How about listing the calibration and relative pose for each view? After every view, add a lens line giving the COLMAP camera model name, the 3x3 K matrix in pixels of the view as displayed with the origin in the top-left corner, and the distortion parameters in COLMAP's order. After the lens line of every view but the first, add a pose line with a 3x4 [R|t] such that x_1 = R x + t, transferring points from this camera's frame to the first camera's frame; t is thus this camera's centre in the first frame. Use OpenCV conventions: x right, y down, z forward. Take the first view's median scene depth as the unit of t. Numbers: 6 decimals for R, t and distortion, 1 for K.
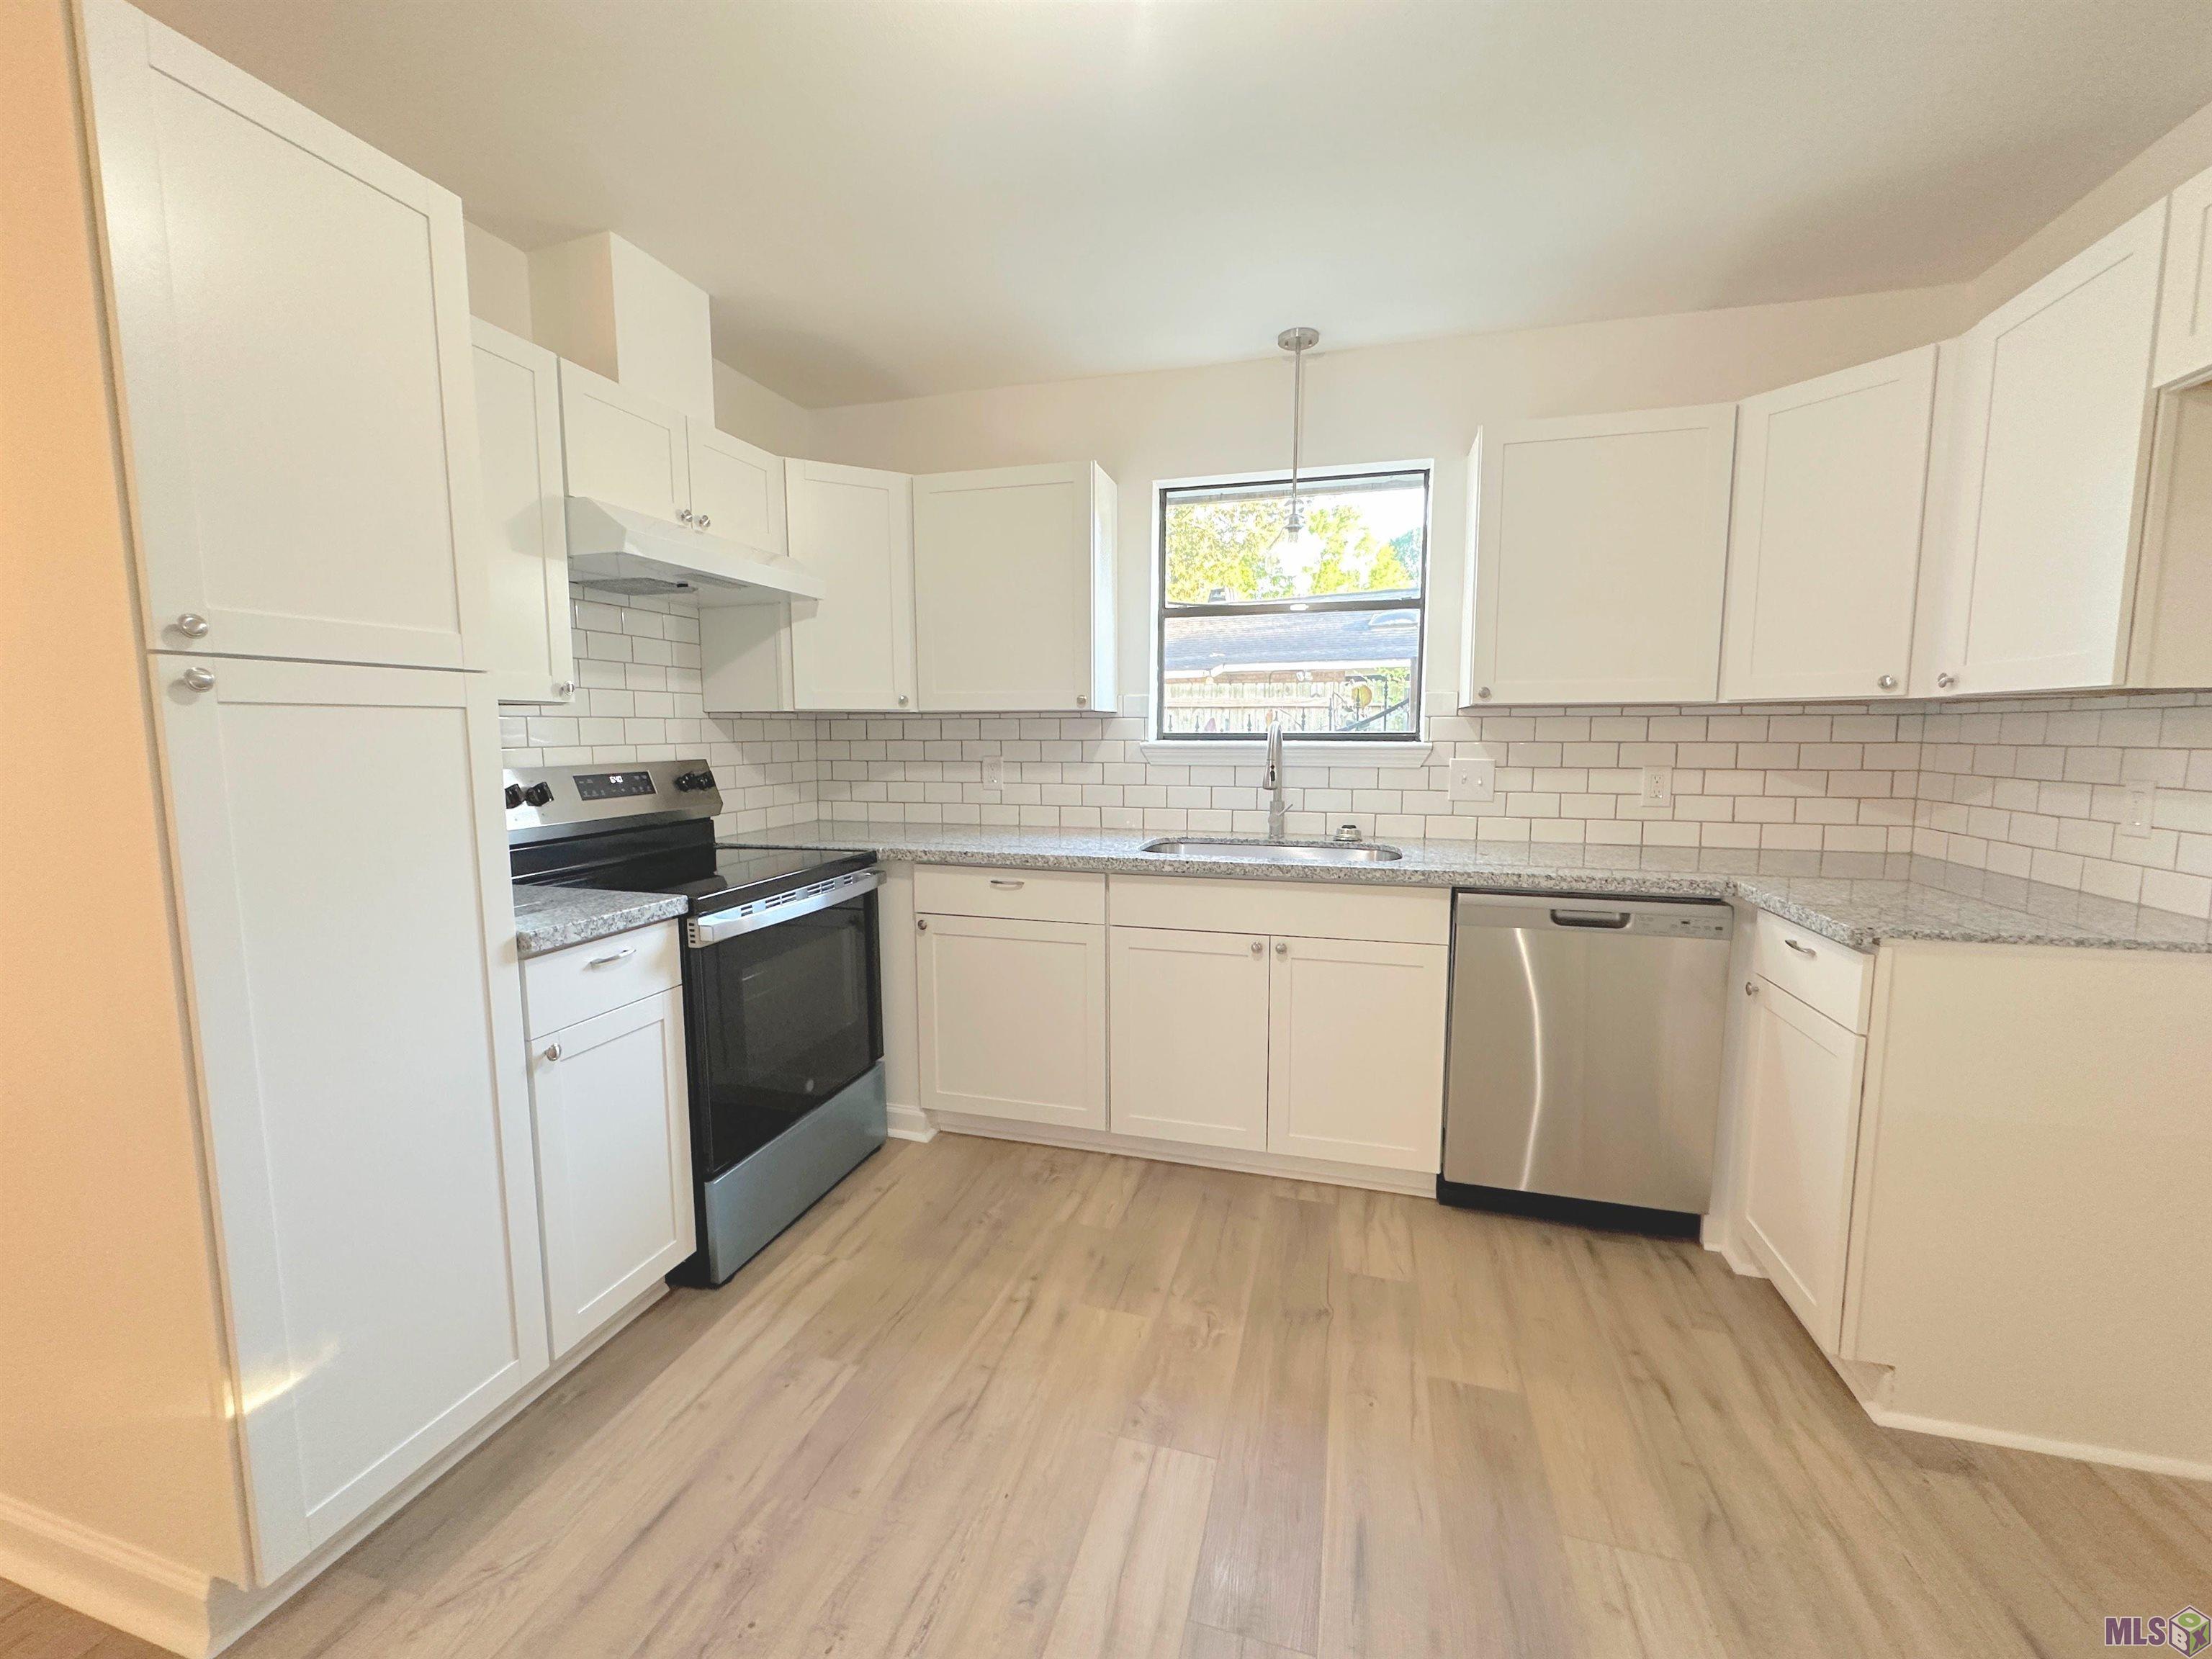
lens RADIAL K [[884.9, 0, 1103.0], [0, 884.9, 825.9], [0, 0, 1]] dist [-0.005156, 0.000637]
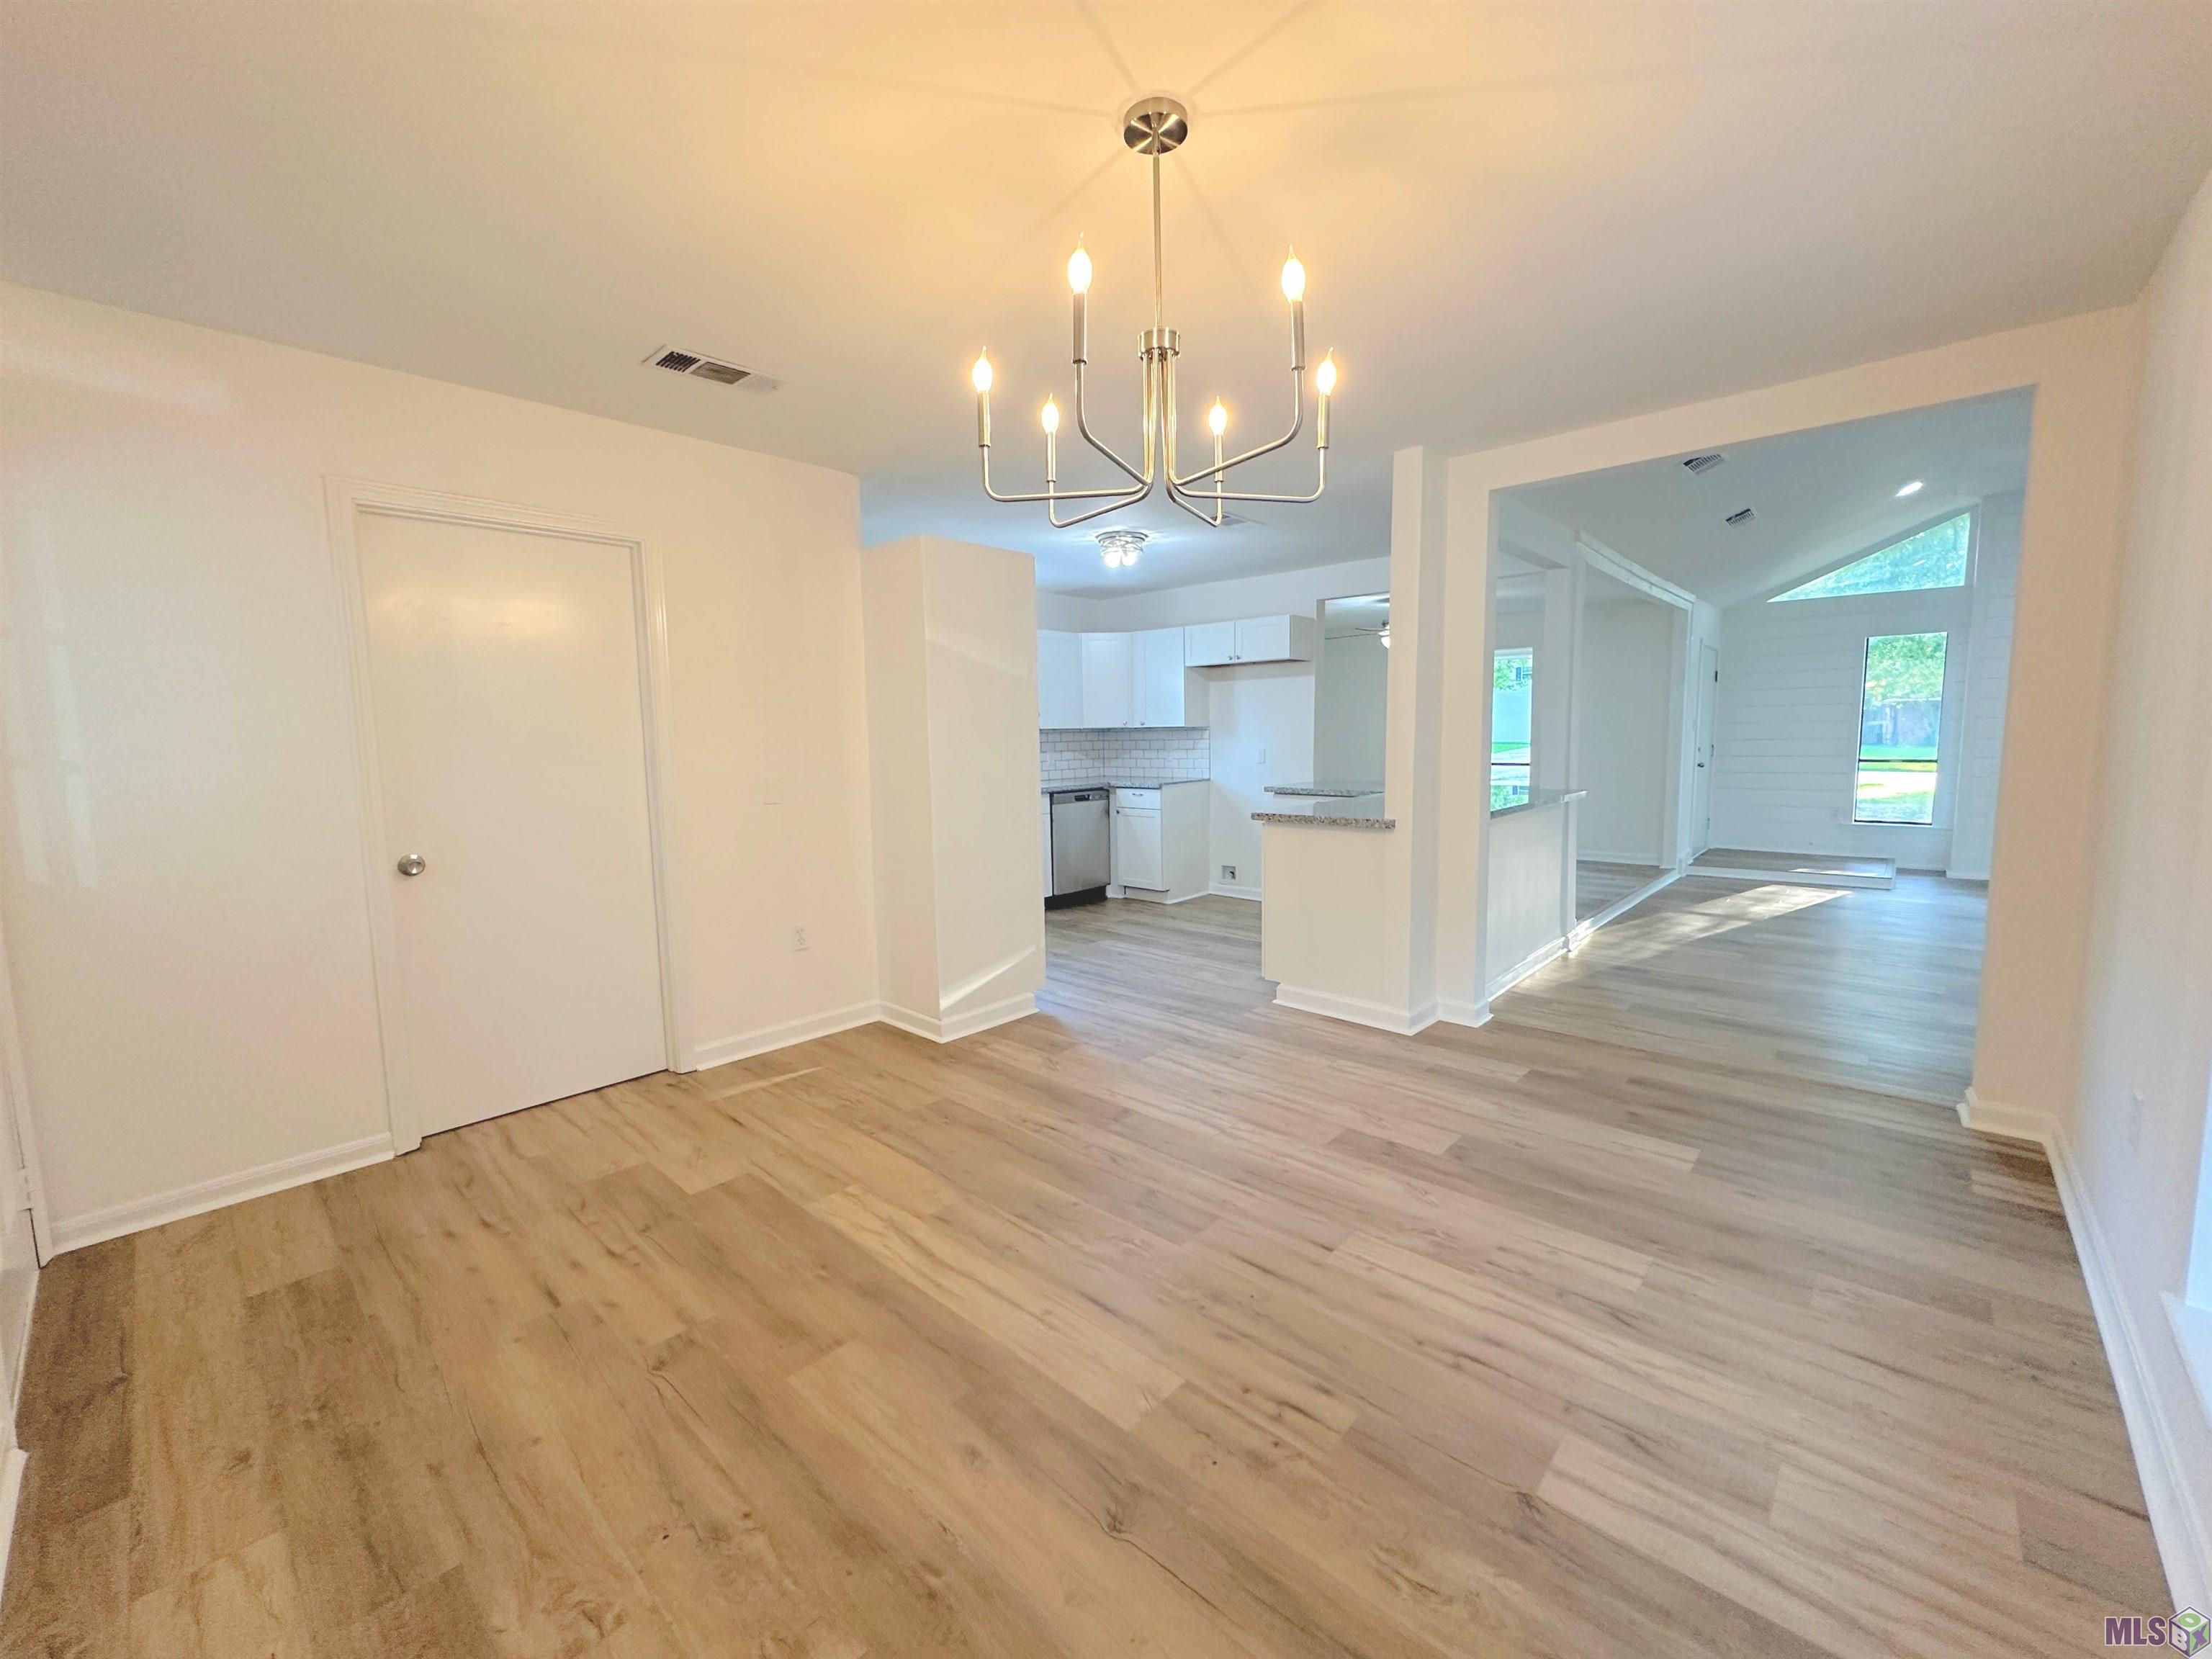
lens RADIAL K [[884.9, 0, 1103.0], [0, 884.9, 825.9], [0, 0, 1]] dist [-0.005156, 0.000637]
pose [[0.445718, -0.102846, 0.889246, -1.987066], [0.114614, 0.991759, 0.057253, 0.029303], [-0.887806, 0.076401, 0.453832, -0.432688]]
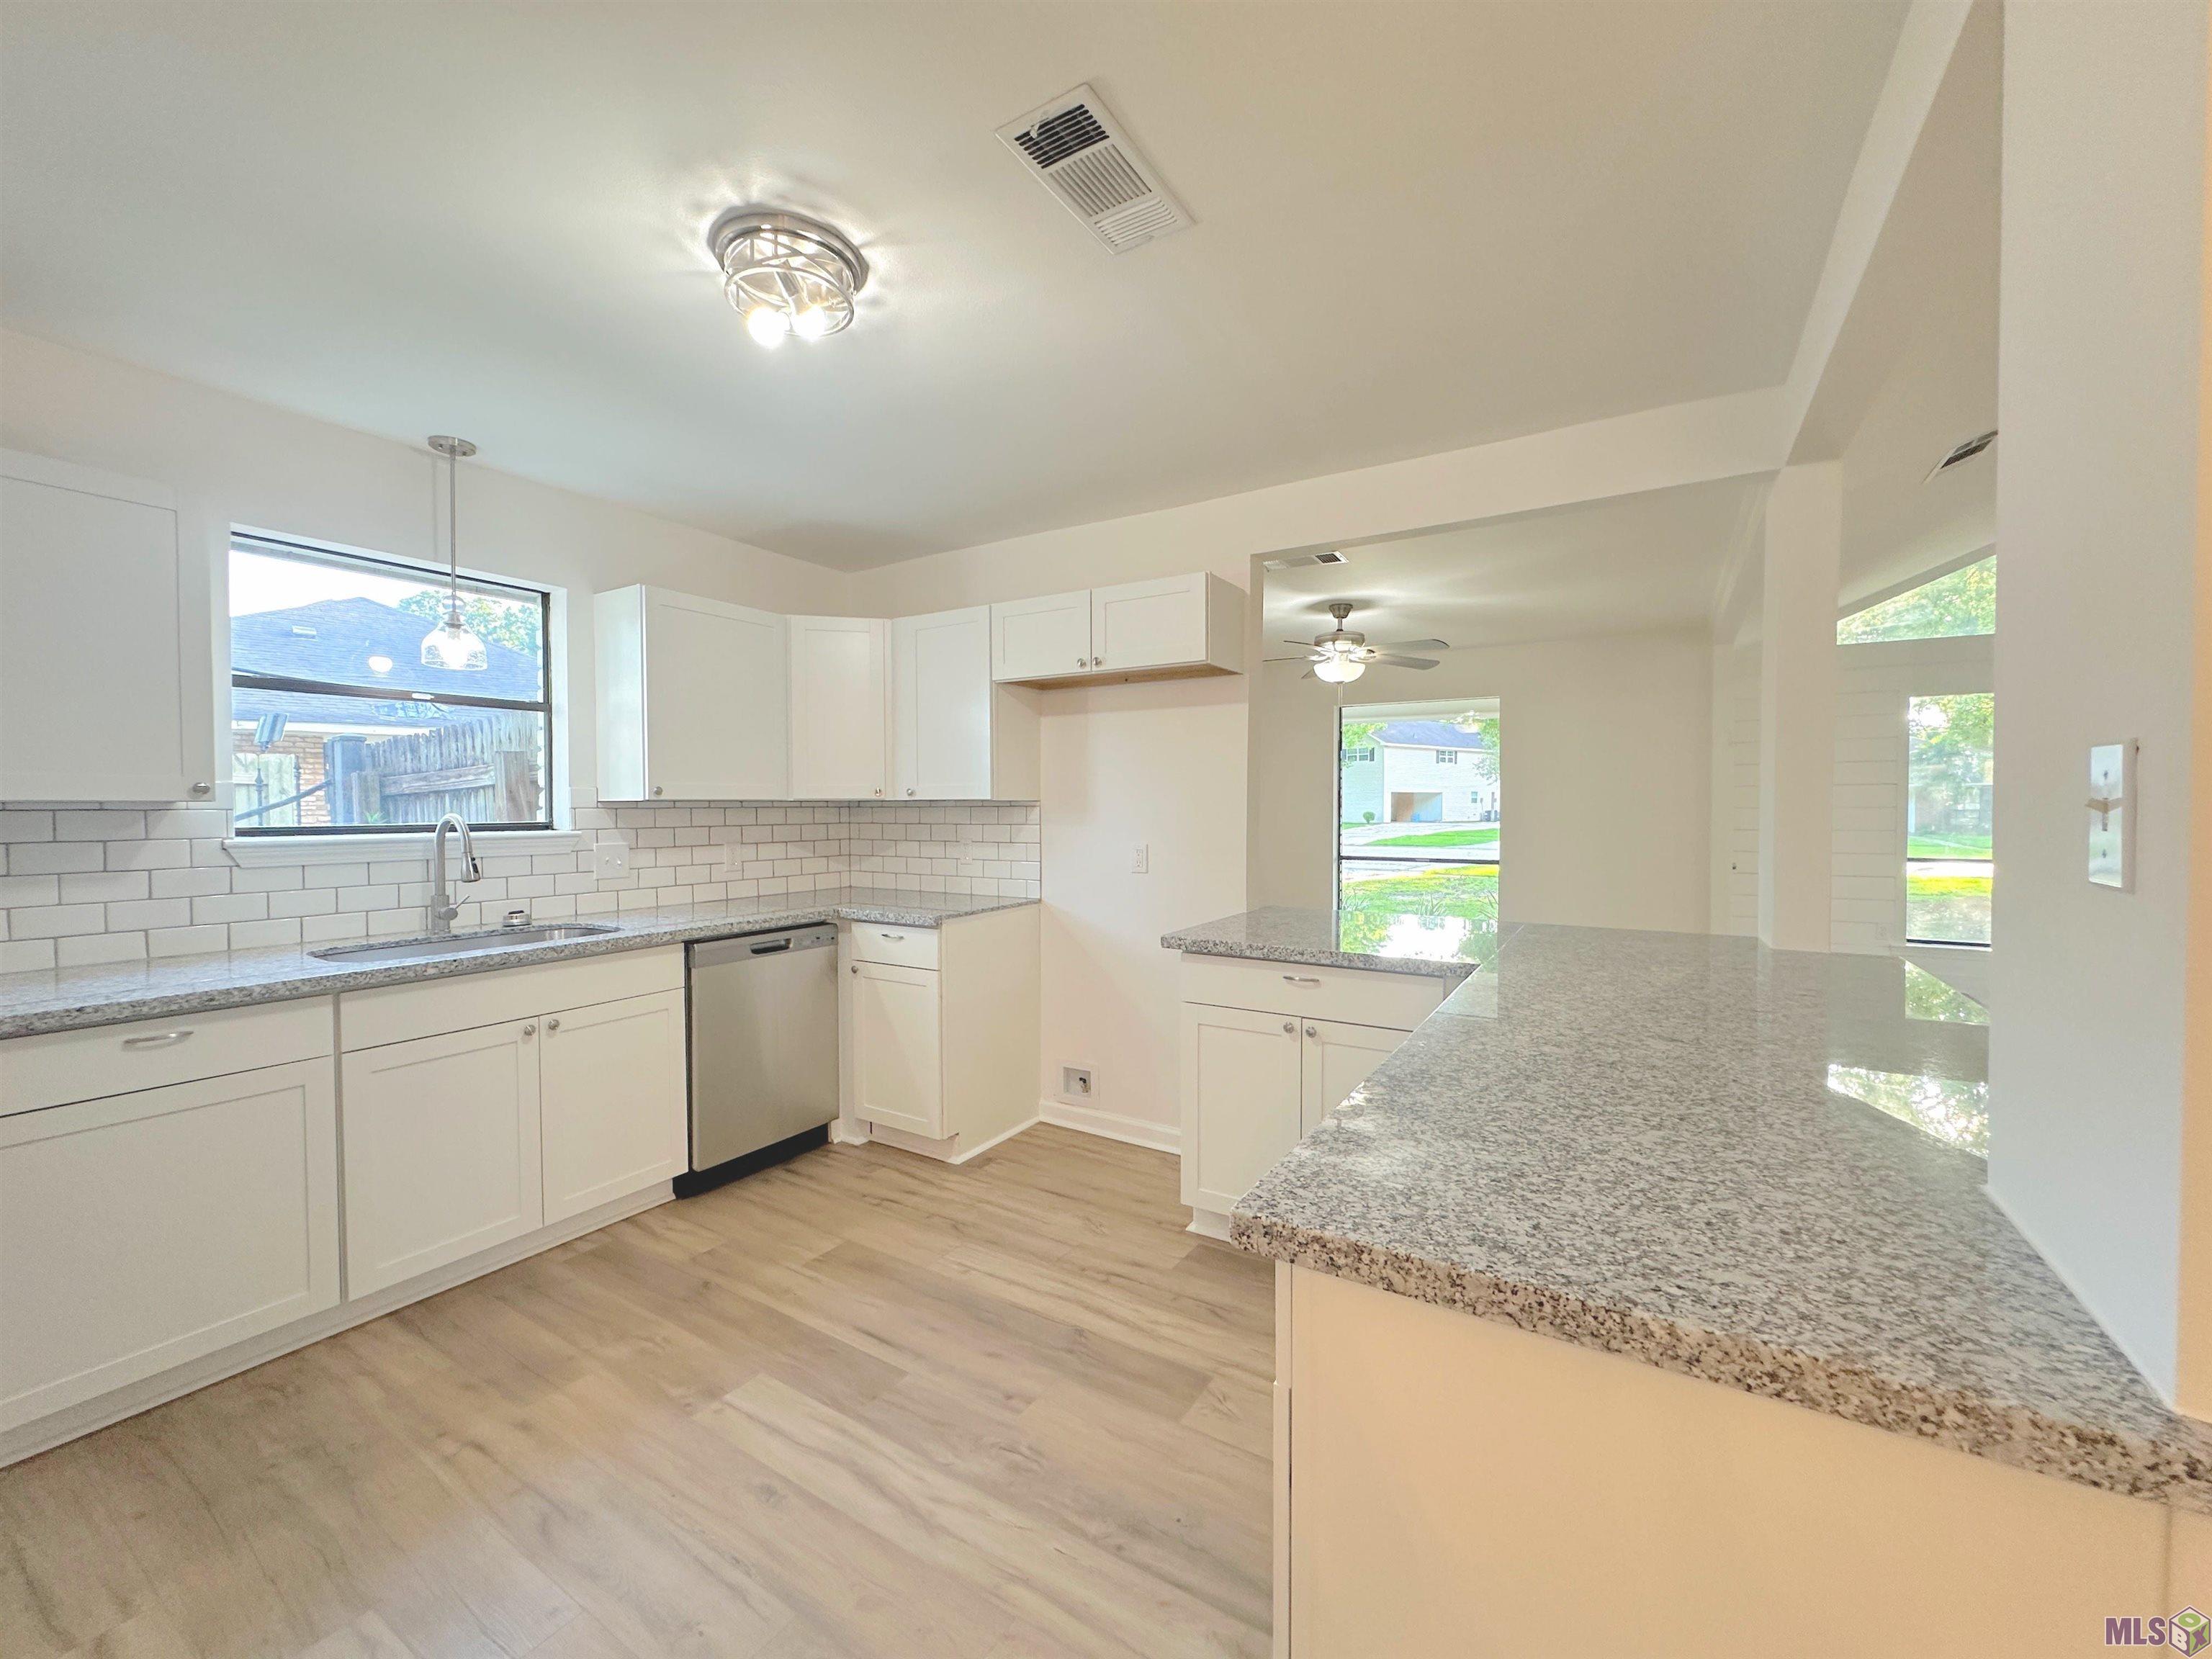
lens RADIAL K [[884.9, 0, 1103.0], [0, 884.9, 825.9], [0, 0, 1]] dist [-0.005156, 0.000637]
pose [[0.272478, -0.023217, 0.961882, -0.640450], [0.106945, 0.994245, -0.006297, -0.023818], [-0.956200, 0.104584, 0.273393, 0.038940]]
